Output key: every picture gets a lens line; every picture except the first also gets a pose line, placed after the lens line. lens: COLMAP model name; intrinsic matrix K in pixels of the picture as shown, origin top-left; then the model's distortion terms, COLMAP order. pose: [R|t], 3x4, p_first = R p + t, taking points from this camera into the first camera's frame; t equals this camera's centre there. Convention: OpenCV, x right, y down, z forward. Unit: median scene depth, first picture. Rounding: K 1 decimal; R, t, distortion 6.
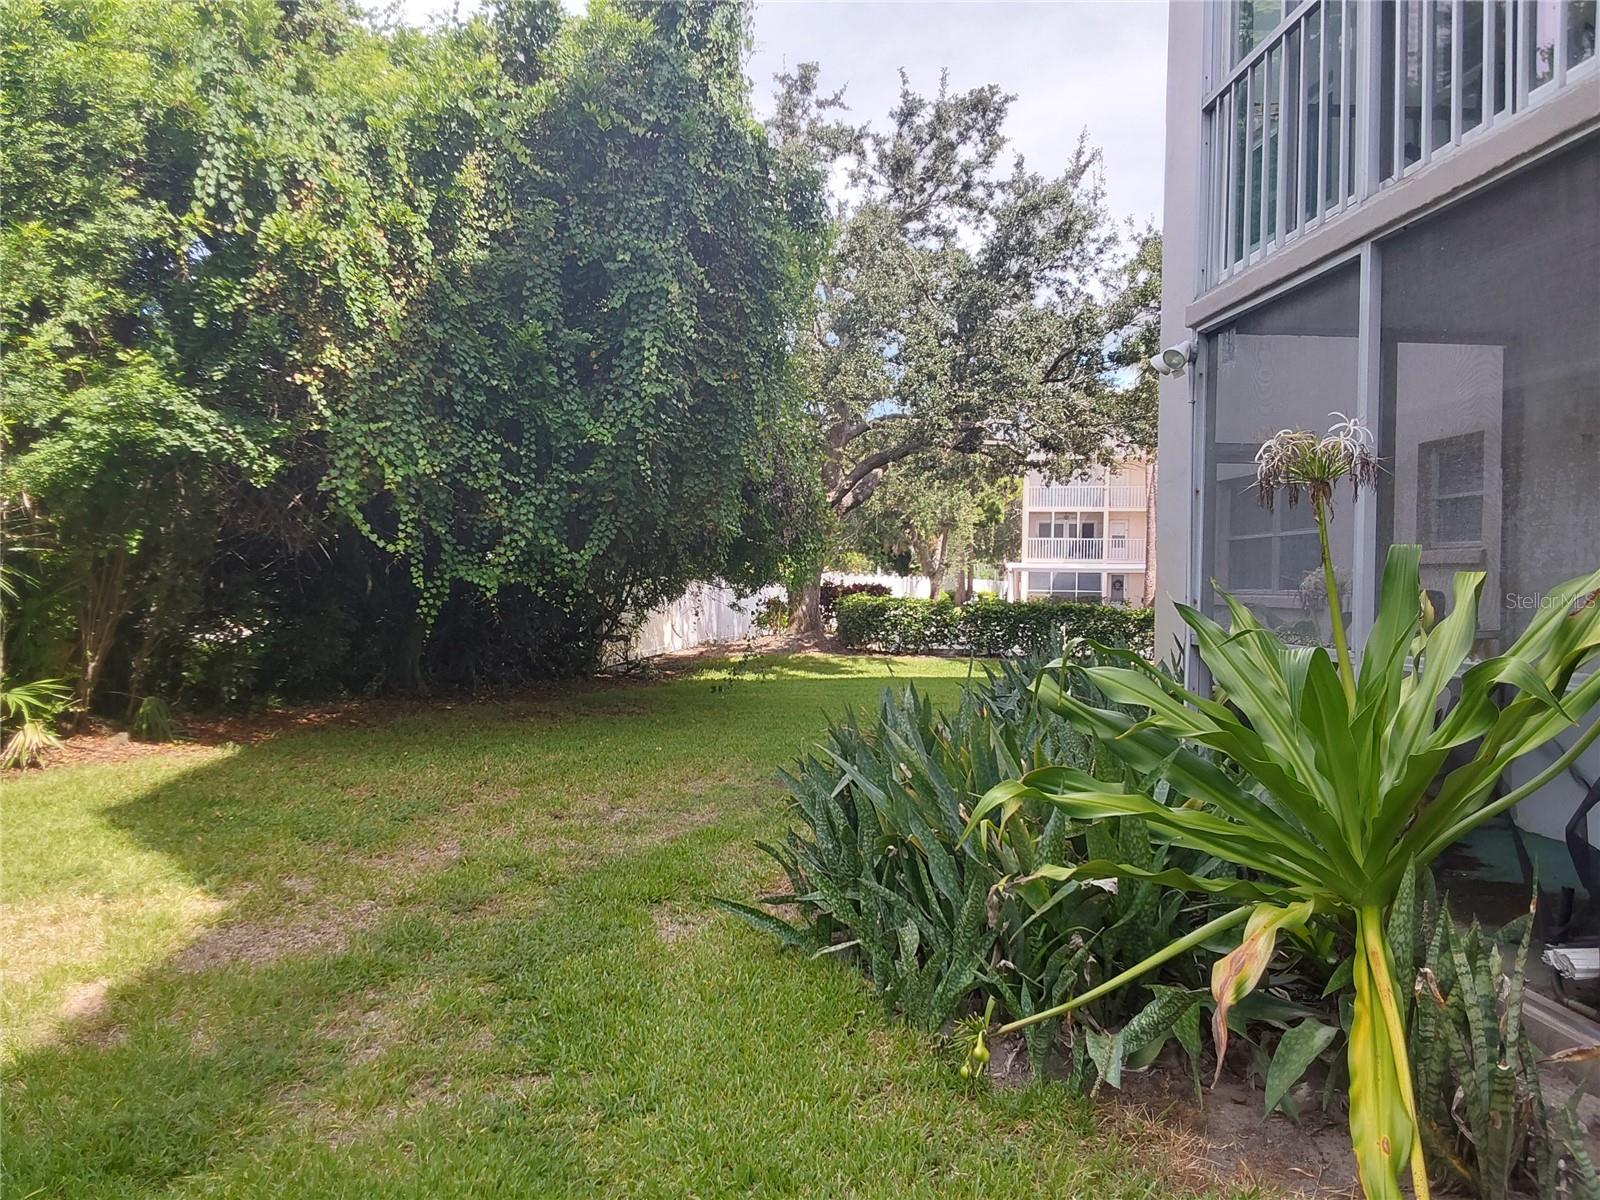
lens RADIAL K [[1279.8, 0, 796.1], [0, 1279.8, 600.4], [0, 0, 1]] dist [0.131308, -0.209404]
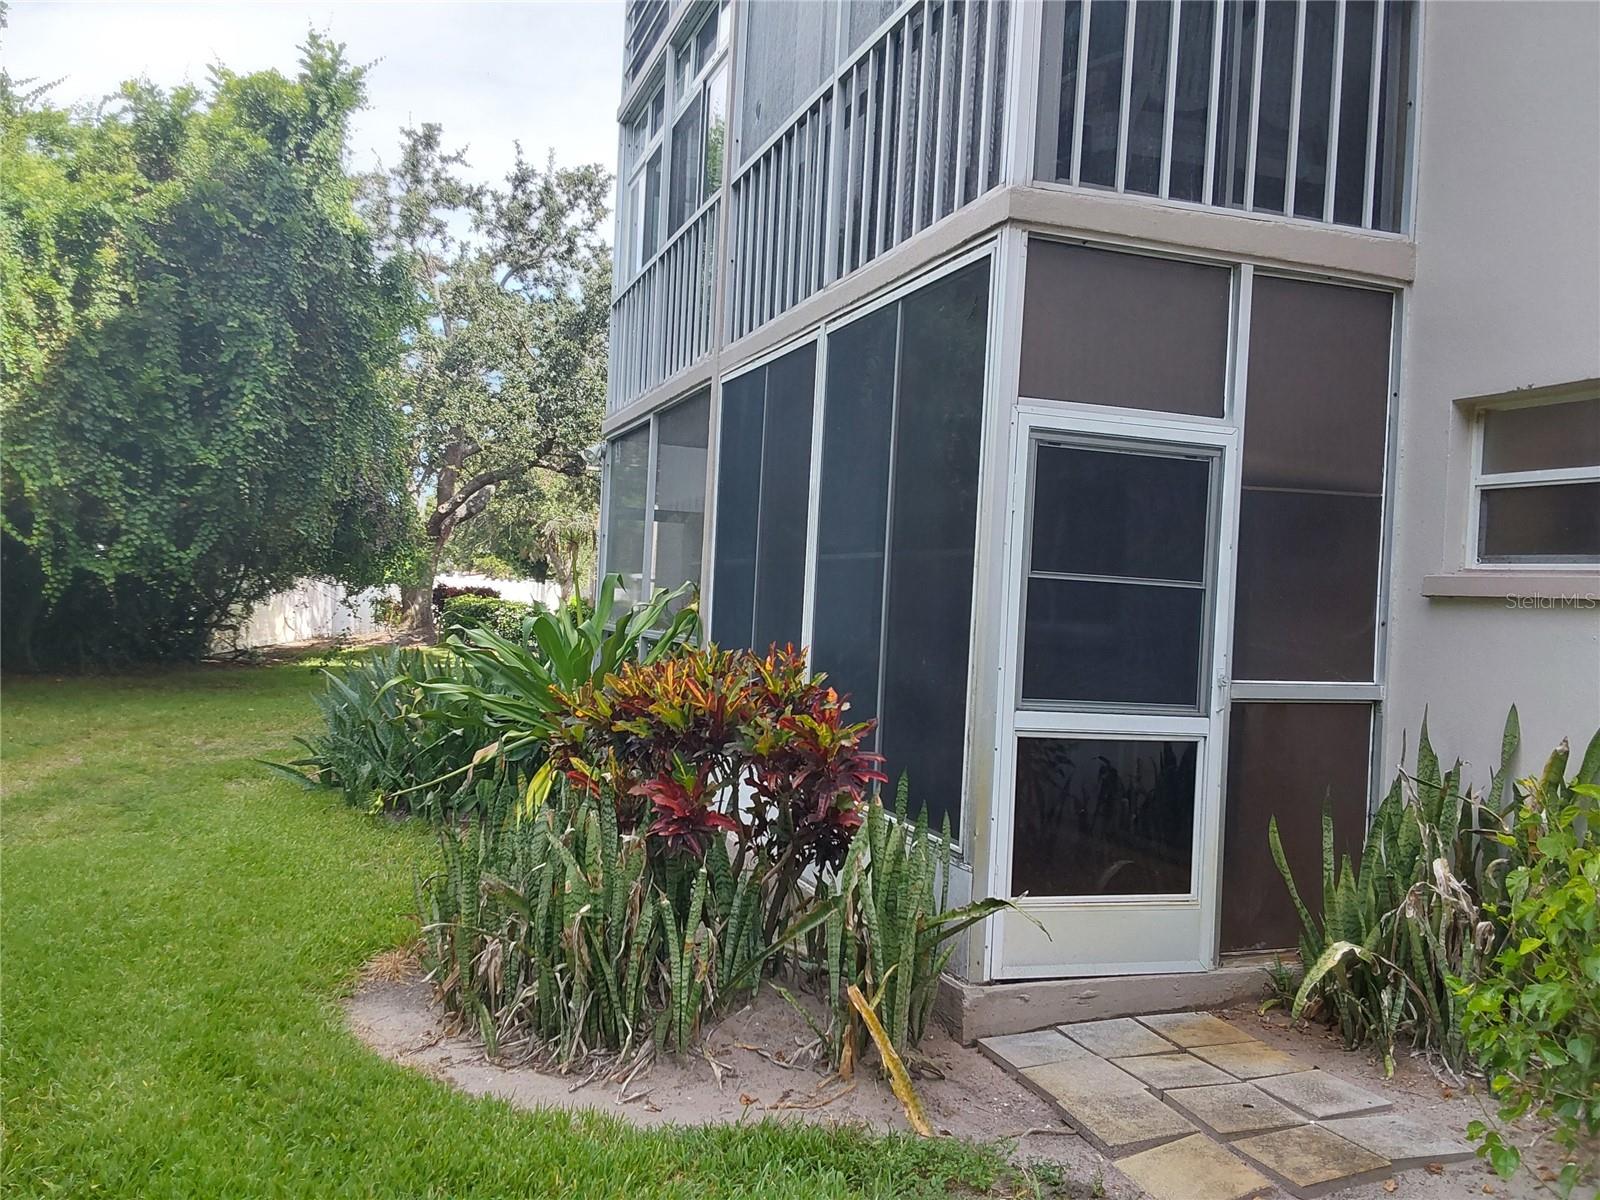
lens RADIAL K [[1279.8, 0, 796.1], [0, 1279.8, 600.4], [0, 0, 1]] dist [0.131308, -0.209404]
pose [[0.964809, 0.034677, 0.260656, 0.077223], [-0.032728, 0.999394, -0.011814, 0.006887], [-0.260908, 0.002867, 0.965359, -0.394749]]
